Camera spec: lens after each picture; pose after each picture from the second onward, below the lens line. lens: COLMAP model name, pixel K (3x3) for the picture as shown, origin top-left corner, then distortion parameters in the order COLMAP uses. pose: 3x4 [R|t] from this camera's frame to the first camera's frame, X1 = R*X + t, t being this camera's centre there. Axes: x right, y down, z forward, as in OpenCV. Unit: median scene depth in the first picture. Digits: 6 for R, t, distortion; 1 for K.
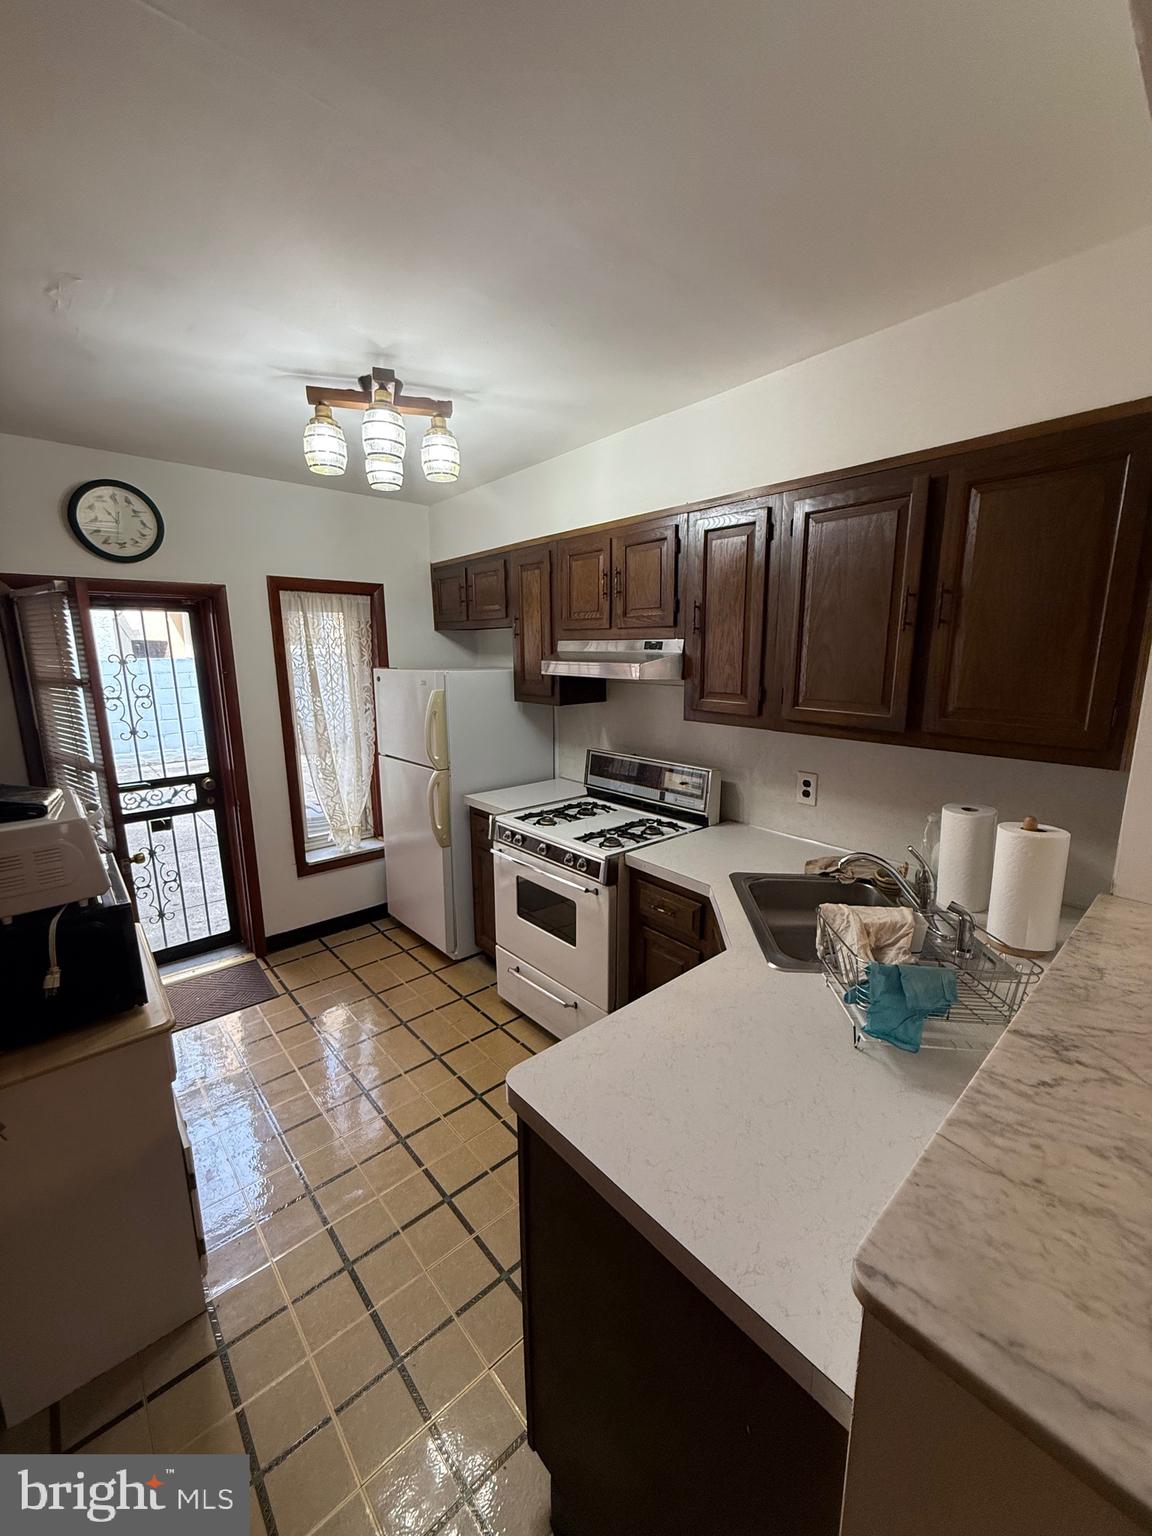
lens RADIAL K [[608.8, 0, 578.5], [0, 608.8, 765.7], [0, 0, 1]] dist [-0.011720, 0.001735]
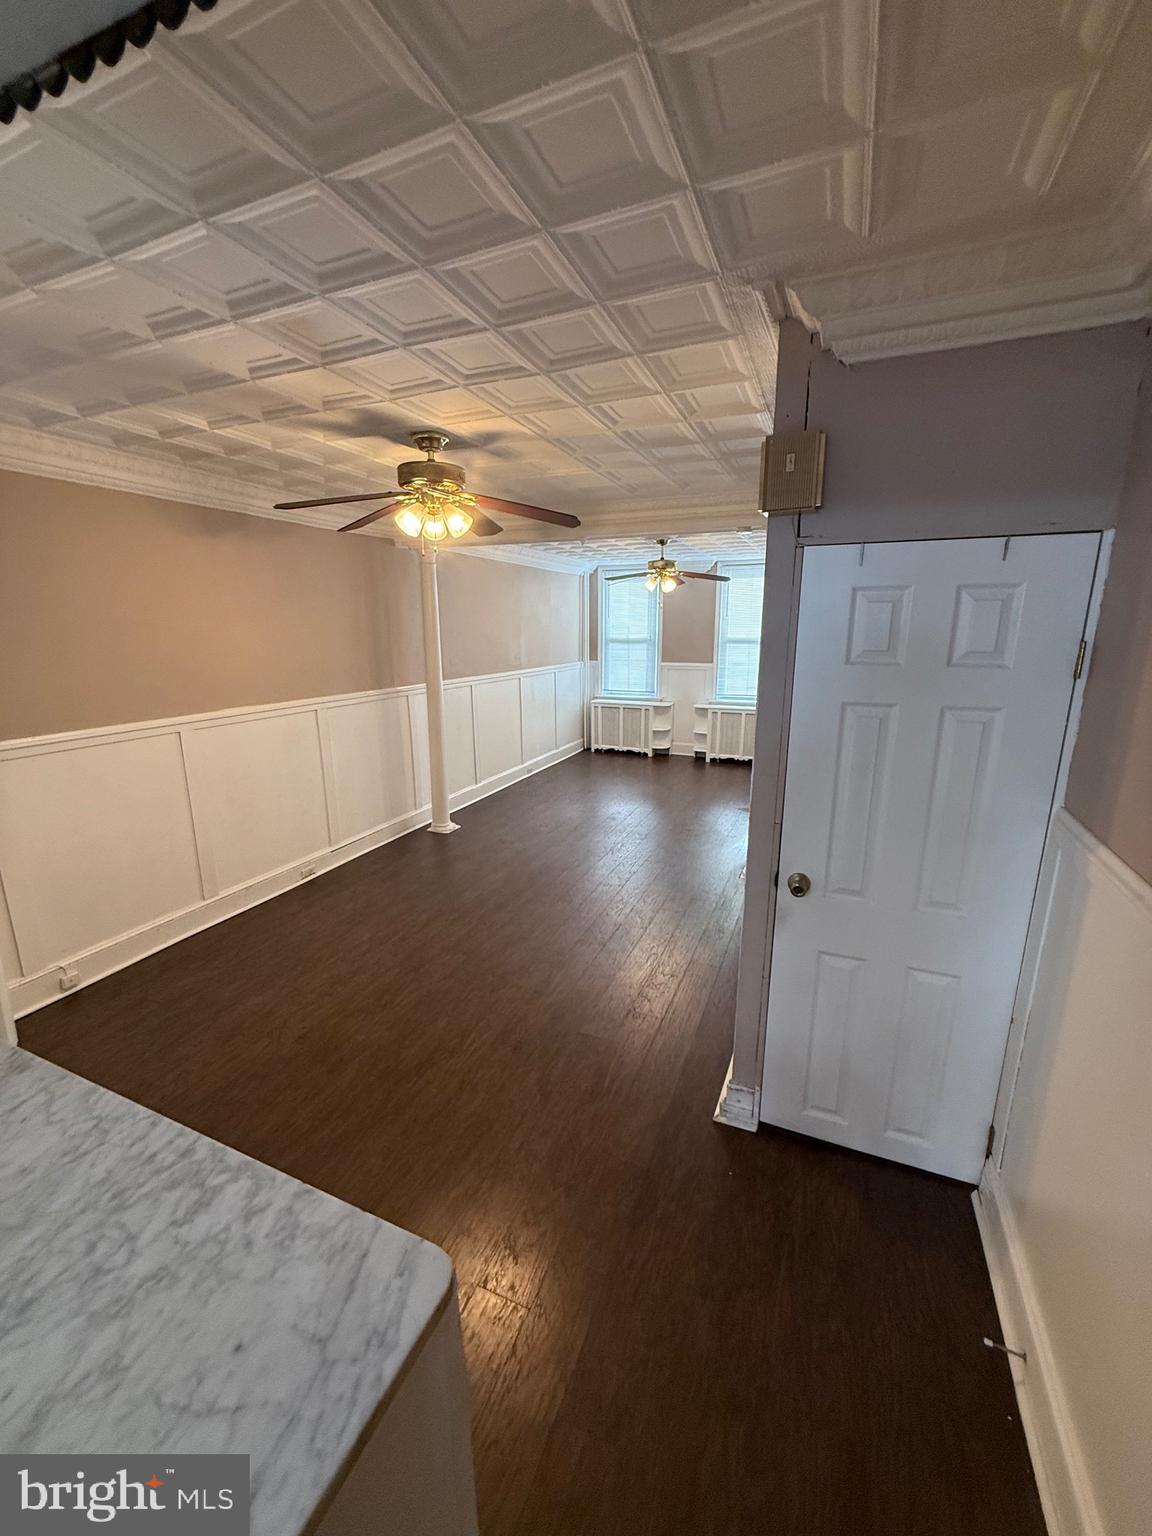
lens RADIAL K [[608.8, 0, 577.2], [0, 608.8, 771.4], [0, 0, 1]] dist [-0.011720, 0.001735]
pose [[-0.432048, -0.196885, 0.880097, 0.096805], [0.181921, 0.936791, 0.298875, -0.098229], [-0.883311, 0.289237, -0.368921, 0.473060]]
